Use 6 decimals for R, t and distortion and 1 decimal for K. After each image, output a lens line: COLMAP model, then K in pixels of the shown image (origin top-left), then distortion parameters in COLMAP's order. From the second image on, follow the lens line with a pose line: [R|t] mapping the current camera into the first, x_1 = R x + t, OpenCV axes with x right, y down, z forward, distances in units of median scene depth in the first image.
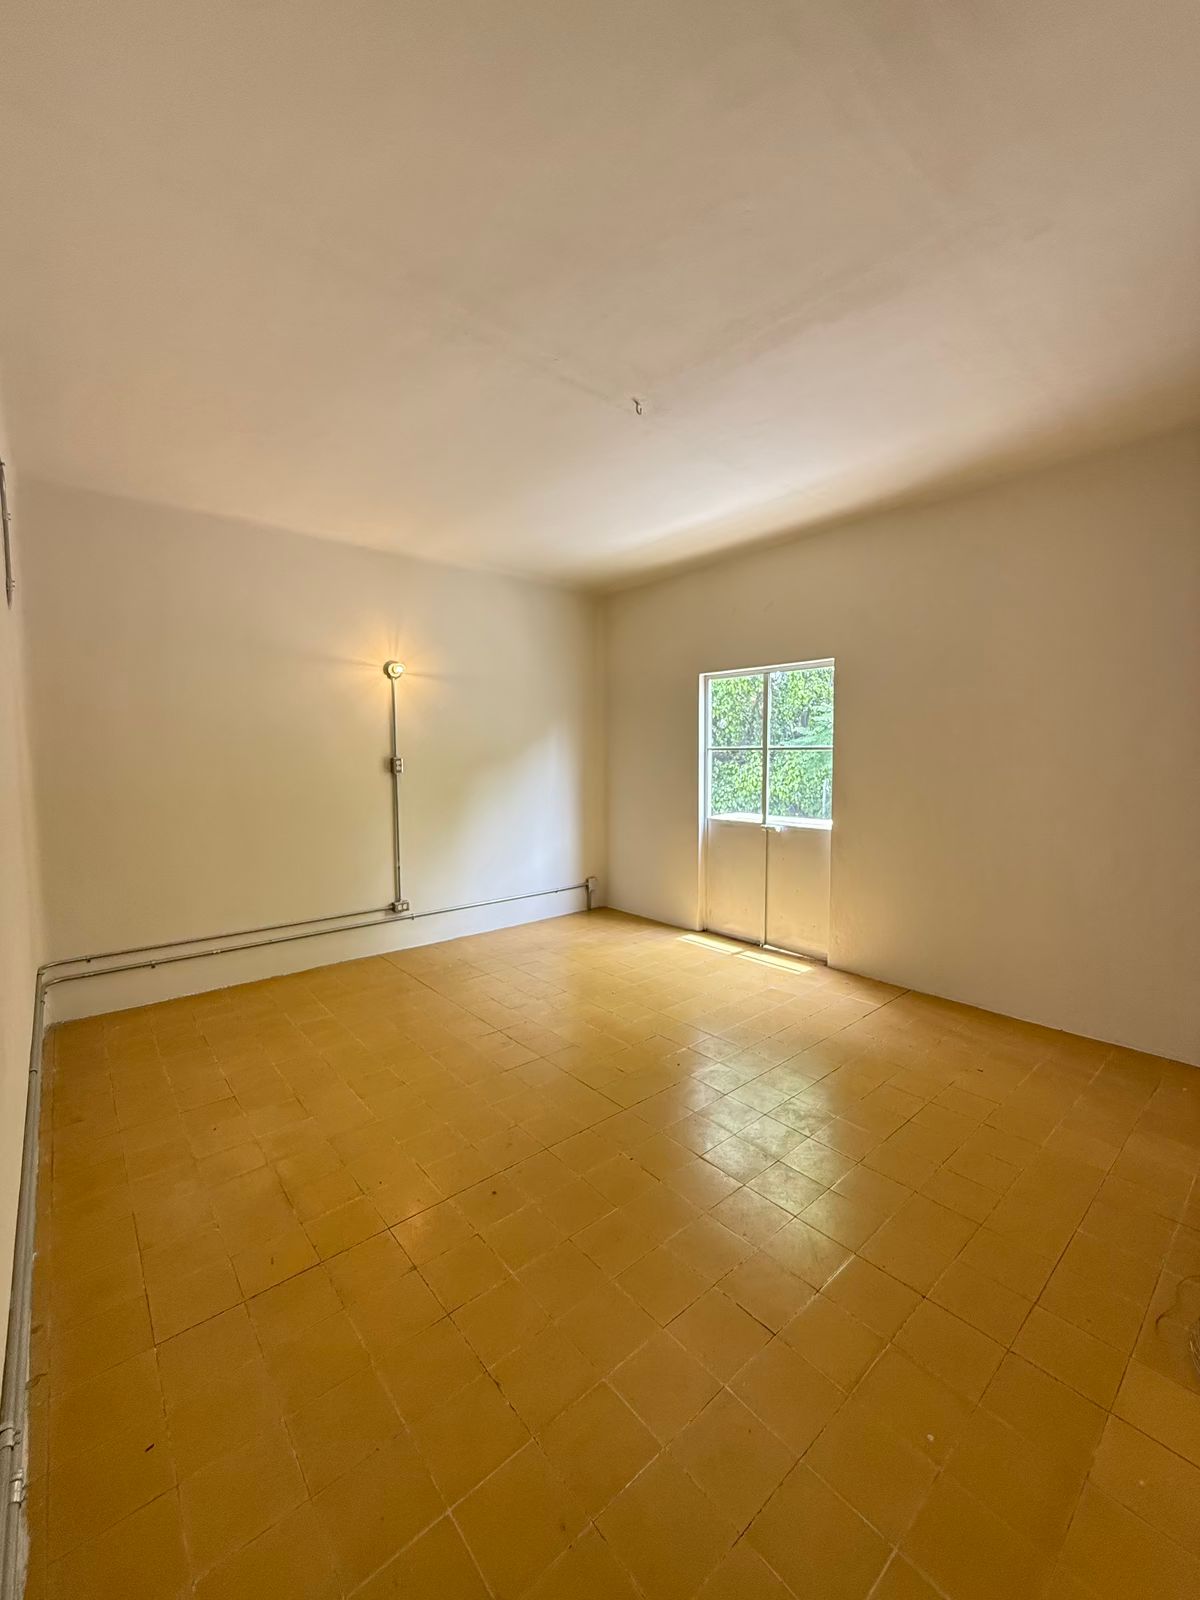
lens RADIAL K [[635.6, 0, 602.2], [0, 635.6, 799.4], [0, 0, 1]] dist [0.001252, -0.000656]
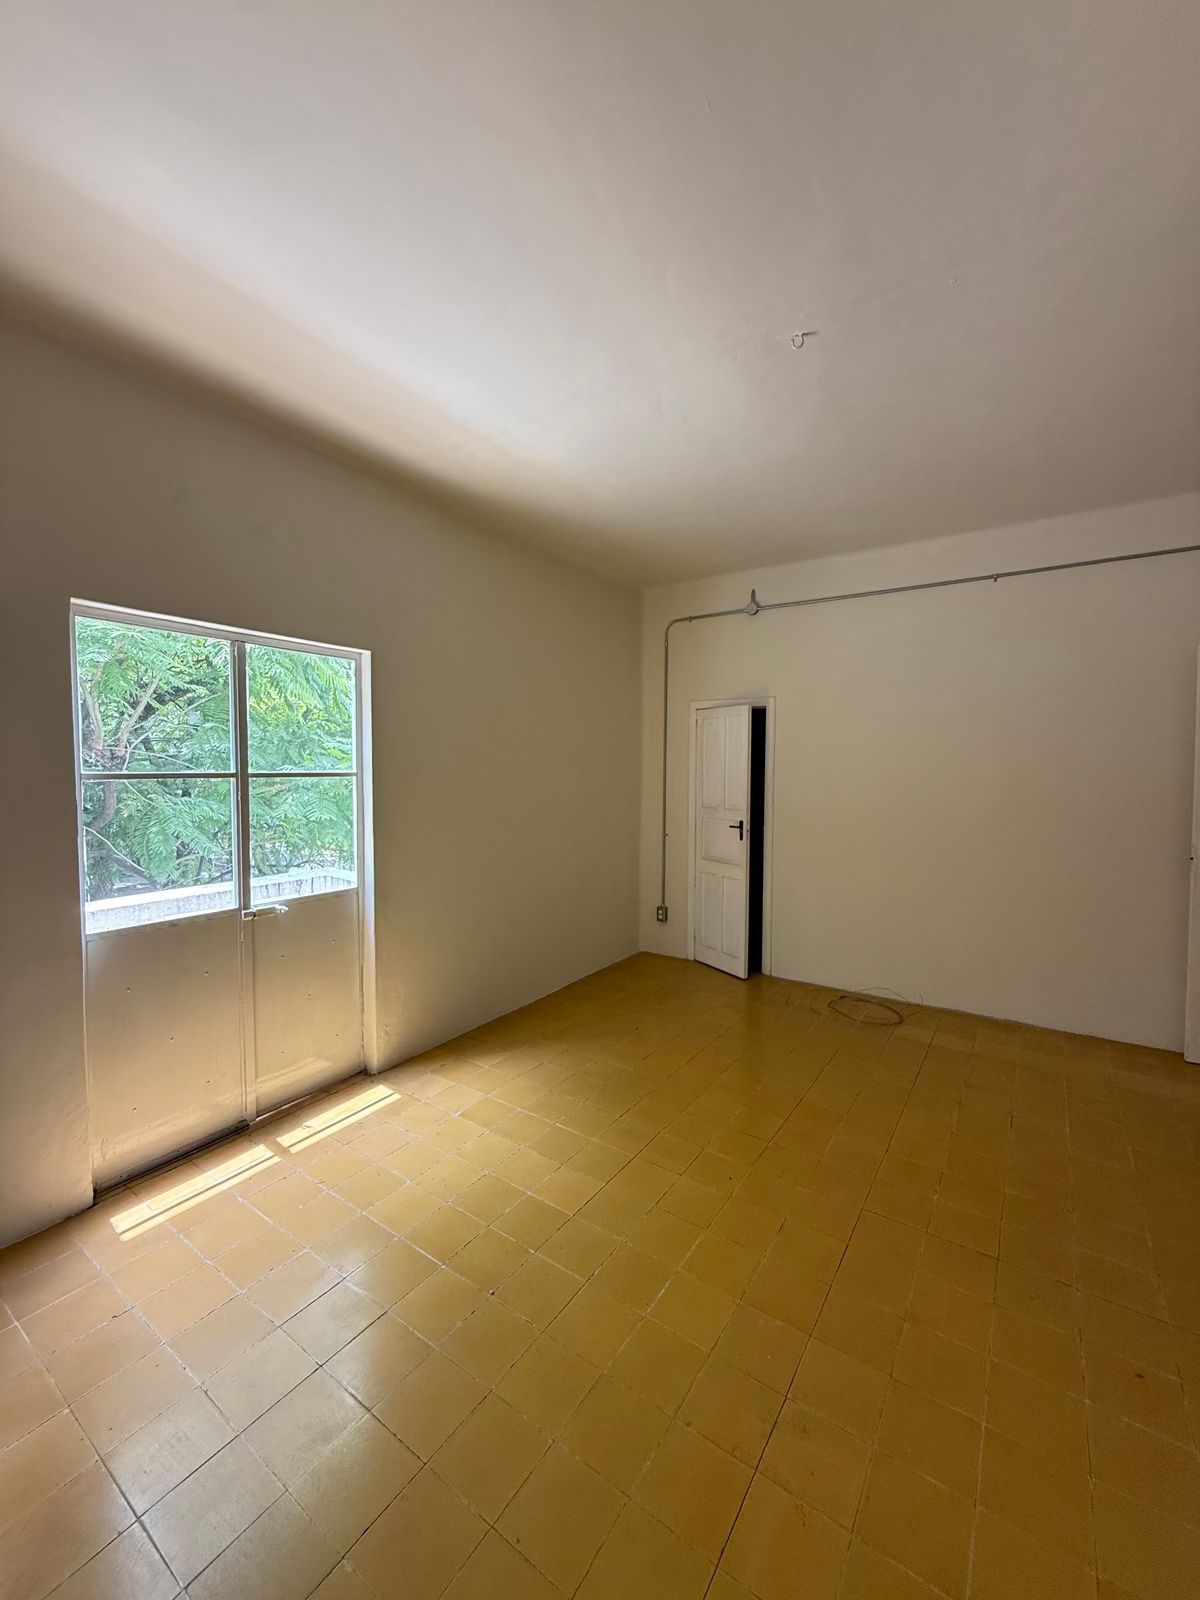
lens RADIAL K [[635.6, 0, 601.8], [0, 635.6, 799.0], [0, 0, 1]] dist [0.001252, -0.000656]
pose [[-0.257914, -0.033913, 0.965572, -0.377709], [0.076015, 0.995574, 0.055271, -0.066970], [-0.963173, 0.087653, -0.254195, 0.858129]]
